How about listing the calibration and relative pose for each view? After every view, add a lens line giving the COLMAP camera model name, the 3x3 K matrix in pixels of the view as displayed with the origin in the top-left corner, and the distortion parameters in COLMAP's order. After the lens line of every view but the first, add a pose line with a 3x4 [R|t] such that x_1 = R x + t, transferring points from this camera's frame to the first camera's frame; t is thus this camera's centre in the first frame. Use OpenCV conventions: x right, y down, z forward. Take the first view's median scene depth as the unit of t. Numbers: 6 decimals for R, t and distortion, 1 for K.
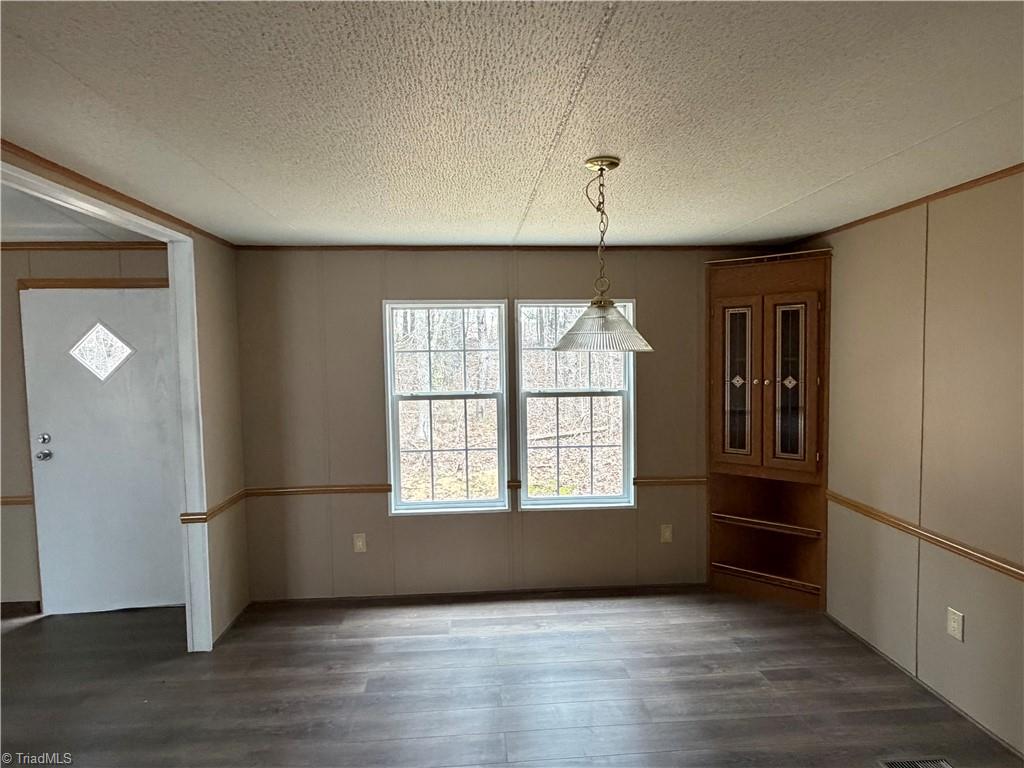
lens RADIAL K [[579.0, 0, 512.0], [0, 579.0, 384.0], [0, 0, 1]] dist [0.003038, -0.000389]
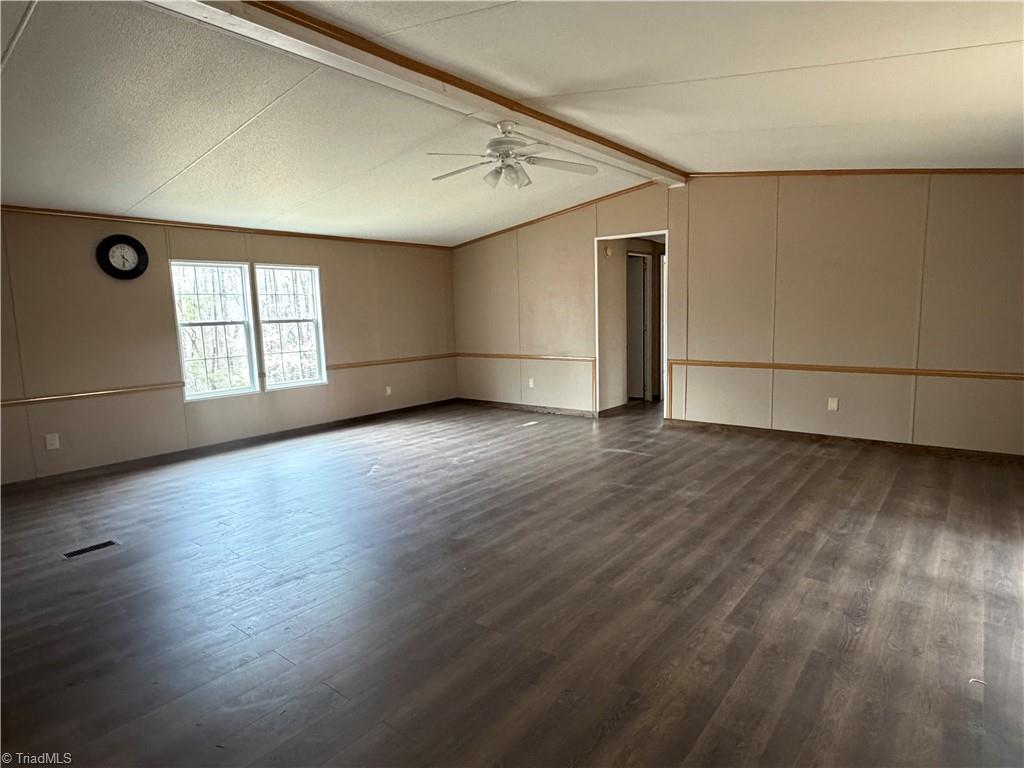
lens RADIAL K [[579.0, 0, 512.0], [0, 579.0, 384.0], [0, 0, 1]] dist [0.003038, -0.000389]
pose [[0.667113, -0.096595, 0.738667, -0.743439], [0.008230, 0.992453, 0.122350, -0.001369], [-0.744911, -0.075542, 0.662873, -0.635885]]
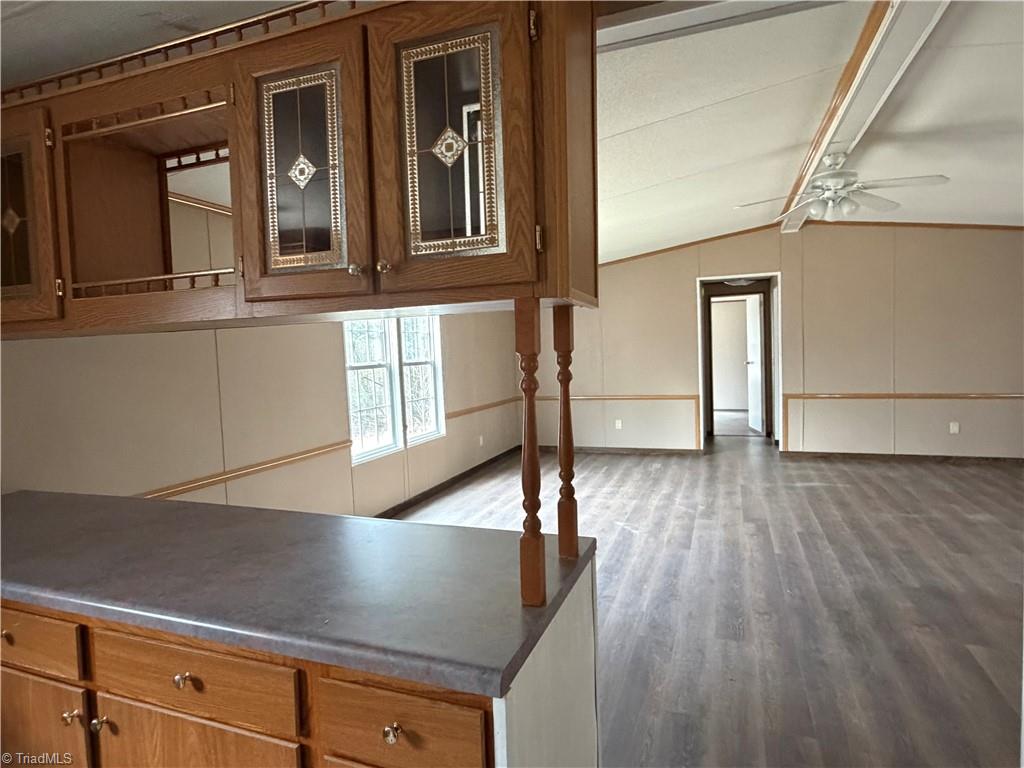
lens RADIAL K [[579.0, 0, 512.0], [0, 579.0, 384.0], [0, 0, 1]] dist [0.003038, -0.000389]
pose [[0.412720, -0.051882, 0.909379, -1.136452], [0.022422, 0.998653, 0.046799, 0.006288], [-0.910582, 0.001075, 0.413327, 0.195942]]
